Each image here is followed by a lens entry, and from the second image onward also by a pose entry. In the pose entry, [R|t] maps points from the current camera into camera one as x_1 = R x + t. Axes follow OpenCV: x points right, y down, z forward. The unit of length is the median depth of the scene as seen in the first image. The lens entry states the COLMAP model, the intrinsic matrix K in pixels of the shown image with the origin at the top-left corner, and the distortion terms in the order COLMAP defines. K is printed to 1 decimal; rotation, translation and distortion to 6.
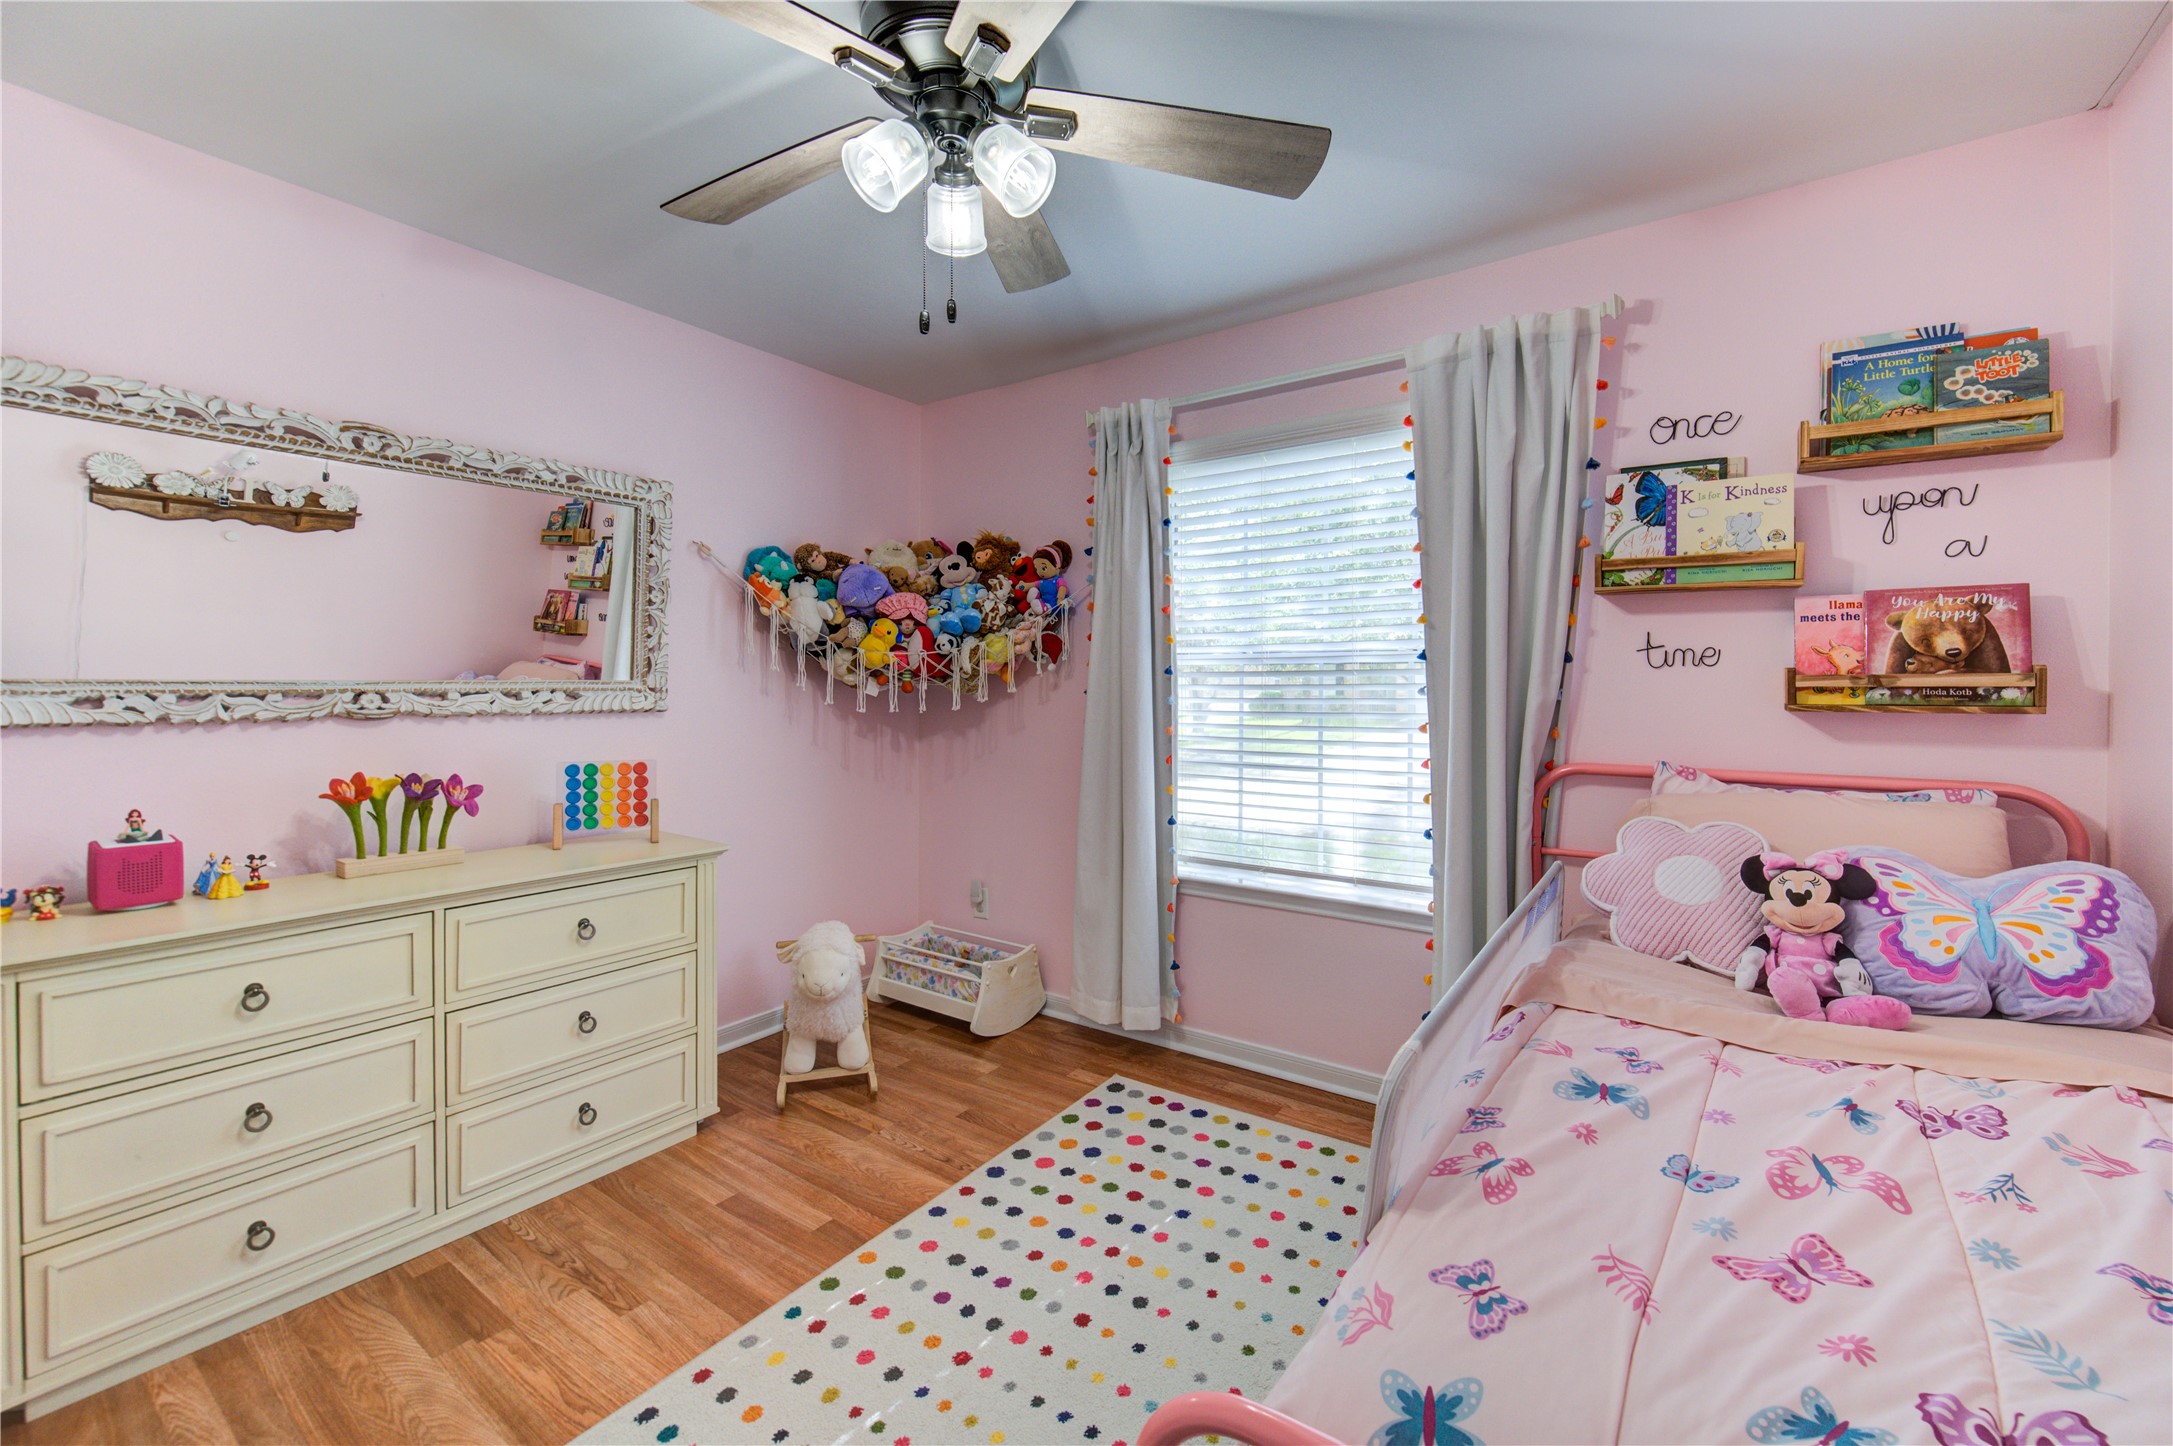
lens RADIAL K [[862.1, 0, 1070.1], [0, 862.1, 680.9], [0, 0, 1]] dist [-0.008317, -0.000236]
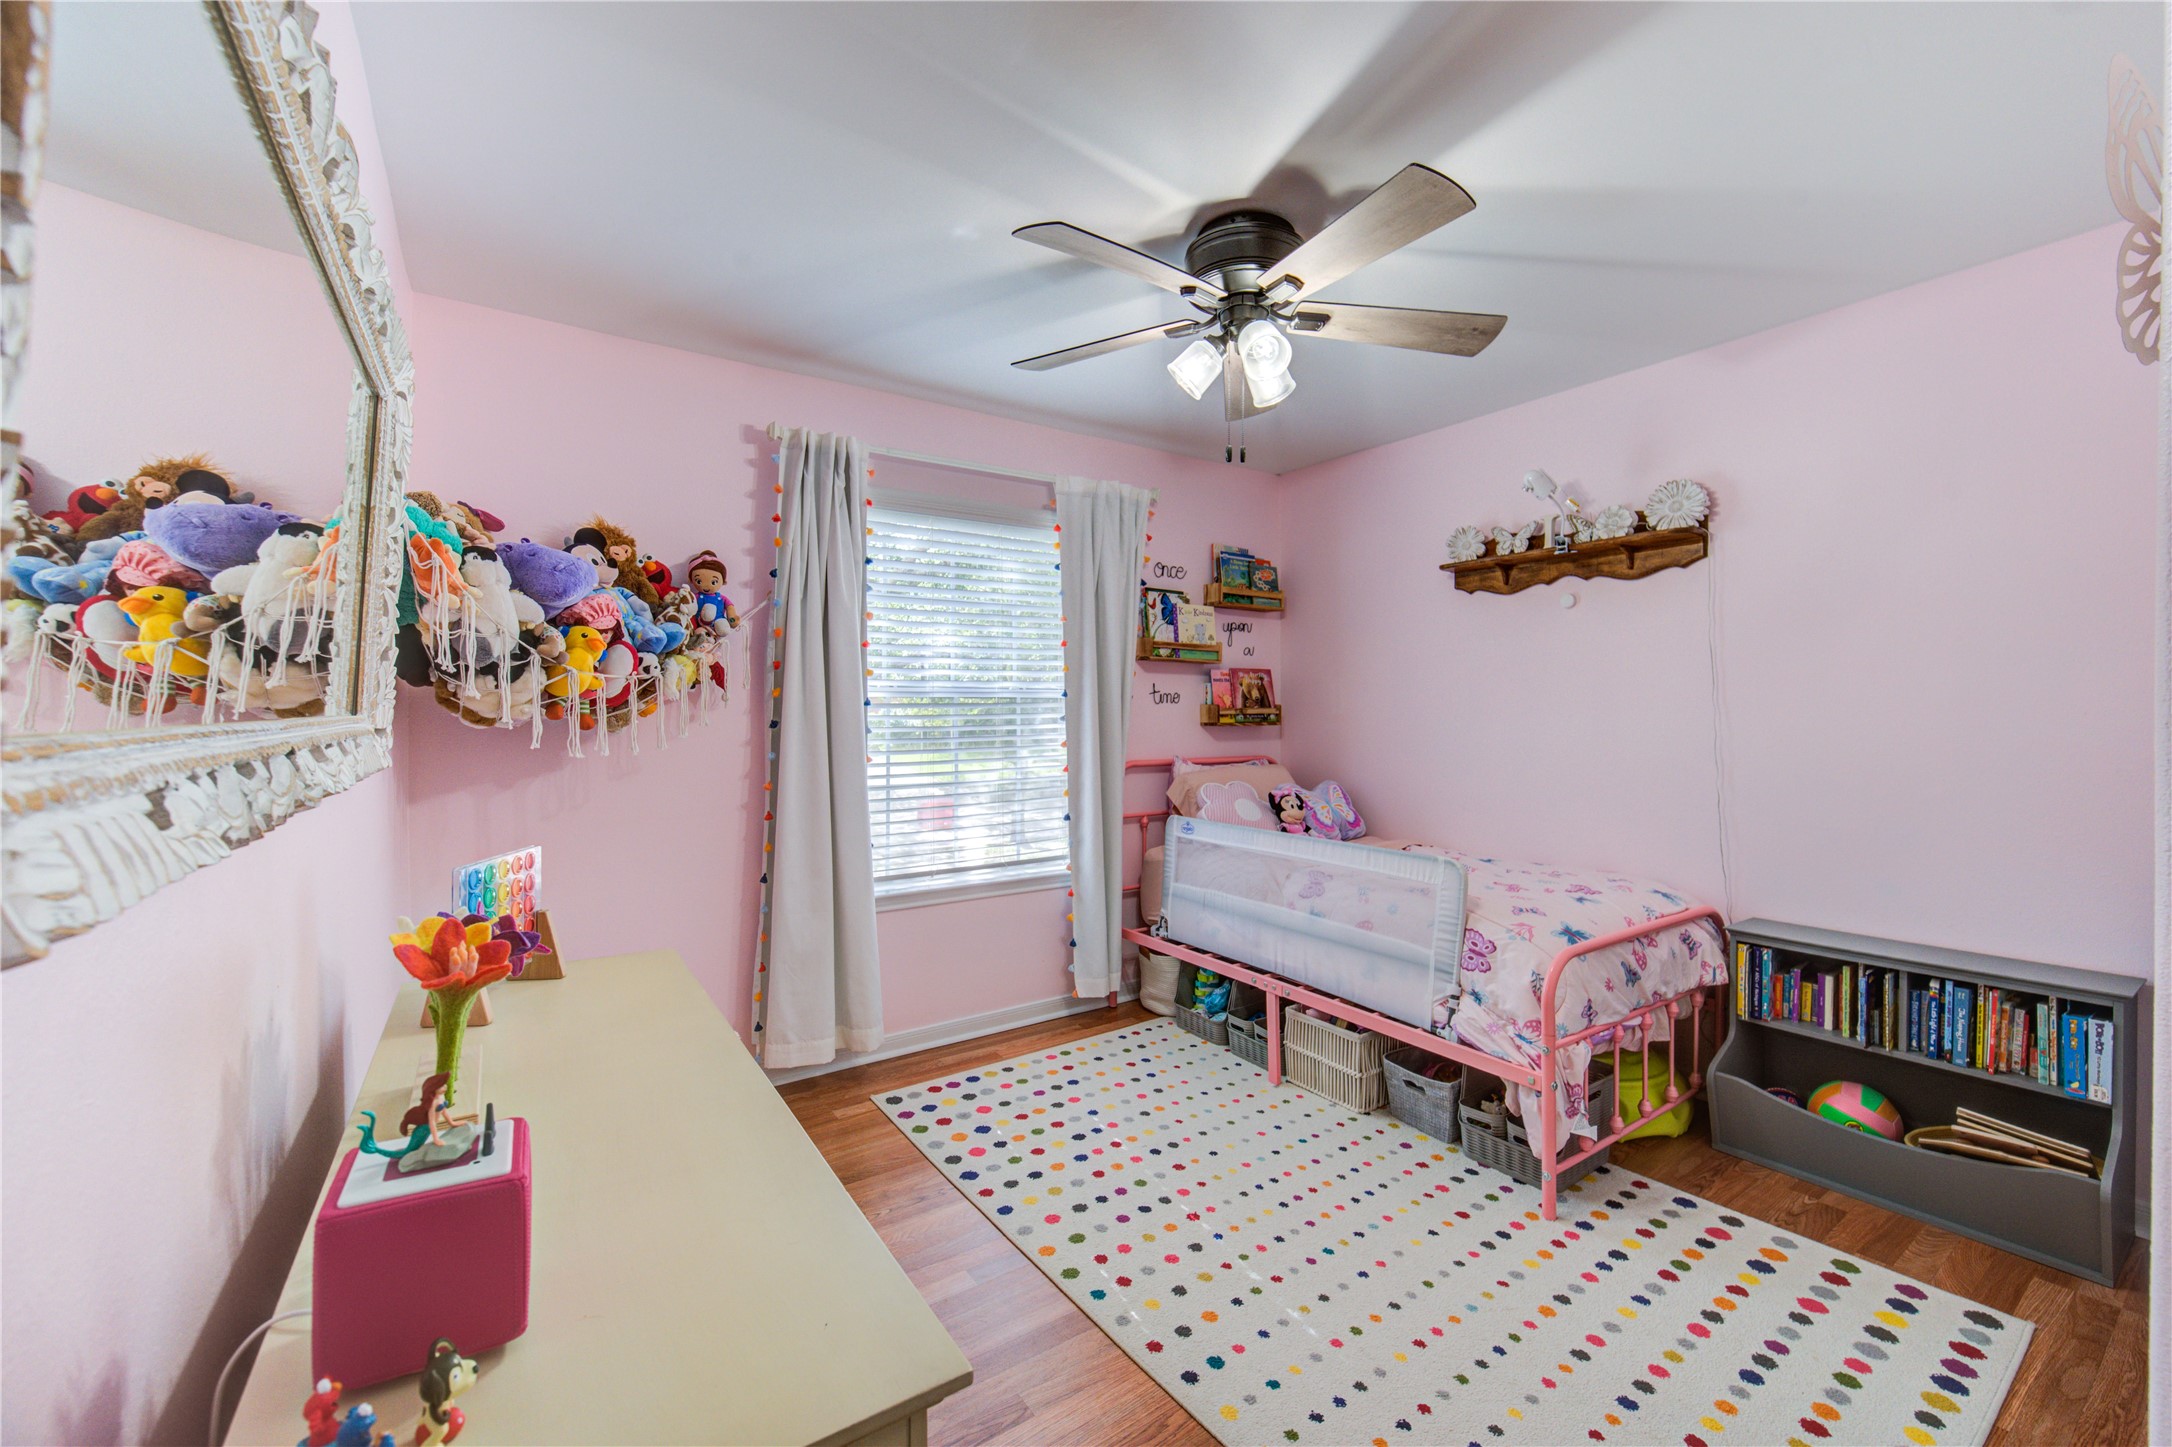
lens RADIAL K [[894.8, 0, 1106.4], [0, 894.8, 712.2], [0, 0, 1]] dist [-0.001771, -0.000953]
pose [[0.338558, 0.000869, 0.940945, -1.101216], [0.002271, 0.999996, -0.001740, 0.004911], [-0.940943, 0.002726, 0.338555, 0.485602]]
